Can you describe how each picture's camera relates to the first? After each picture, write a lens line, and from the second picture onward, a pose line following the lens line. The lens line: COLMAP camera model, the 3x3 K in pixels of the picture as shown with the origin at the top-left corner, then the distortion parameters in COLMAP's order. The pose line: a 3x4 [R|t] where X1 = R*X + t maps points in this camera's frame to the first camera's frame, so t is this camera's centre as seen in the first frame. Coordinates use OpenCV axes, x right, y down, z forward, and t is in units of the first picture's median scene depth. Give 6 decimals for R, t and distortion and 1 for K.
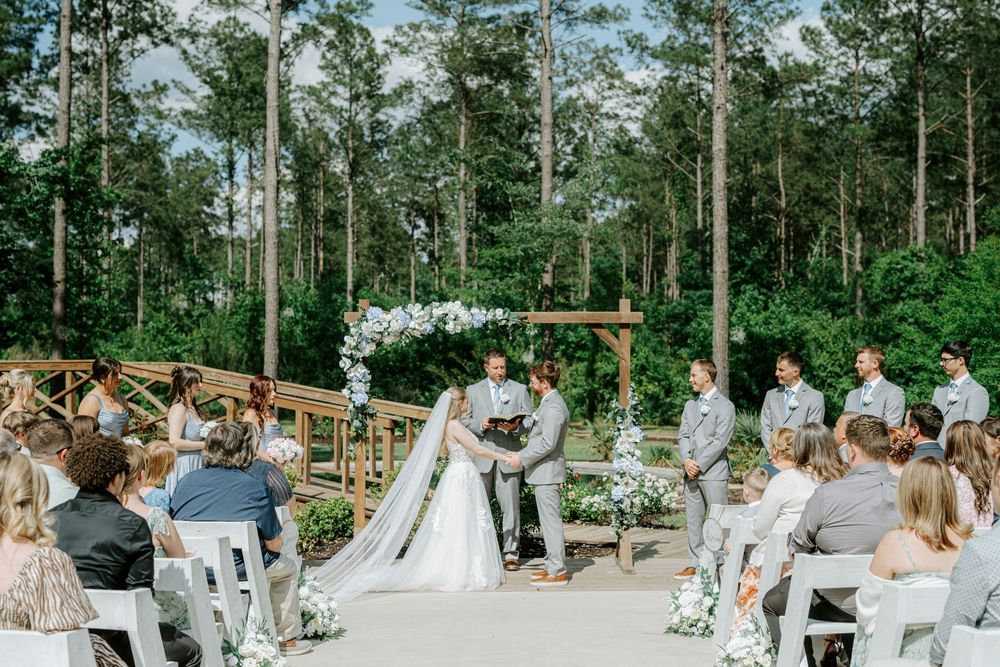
lens RADIAL K [[1456.7, 0, 500.0], [0, 1456.7, 333.5], [0, 0, 1]] dist [0.064000, 0.034362]
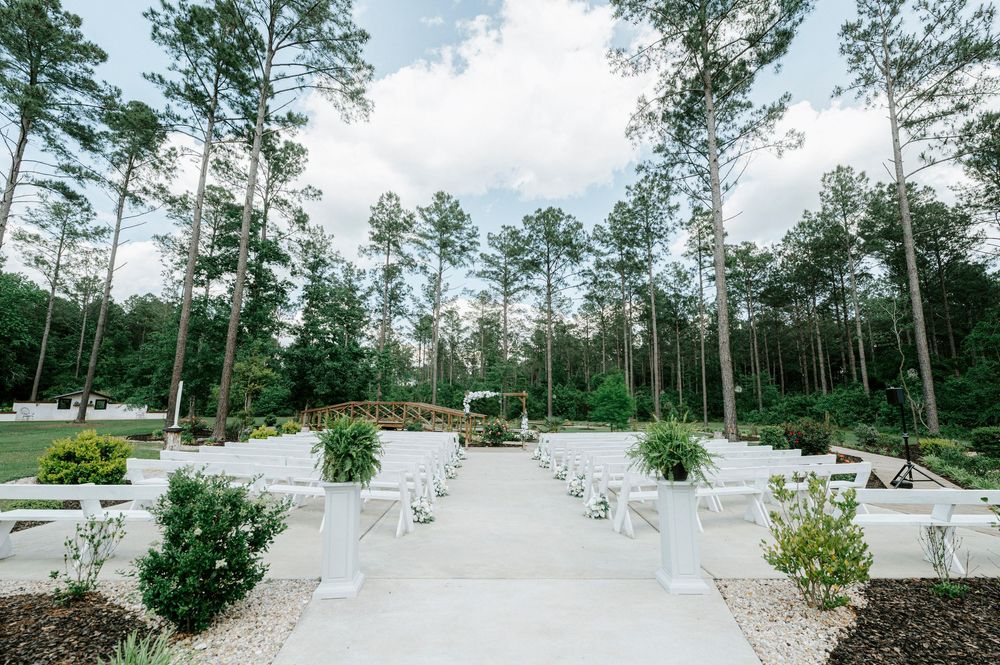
lens RADIAL K [[410.4, 0, 494.3], [0, 410.4, 350.4], [0, 0, 1]] dist [-0.000706, -0.000131]
pose [[0.999927, 0.009770, 0.007167, -0.021530], [-0.008960, 0.994381, -0.105478, -0.012445], [-0.008157, 0.105406, 0.994396, -0.323698]]
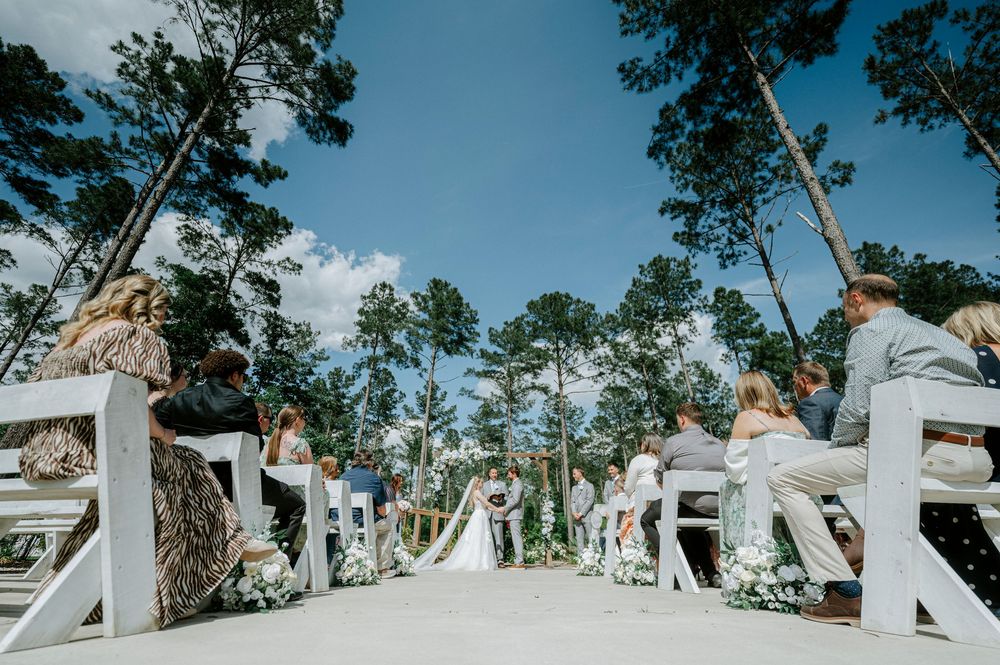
lens RADIAL K [[418.1, 0, 500.0], [0, 418.1, 332.5], [0, 0, 1]] dist [0.000845, 0.000162]
pose [[0.999942, 0.005850, 0.009008, 0.000197], [-0.001317, 0.899147, -0.437645, 0.113170], [-0.010660, 0.437607, 0.899103, 0.246487]]
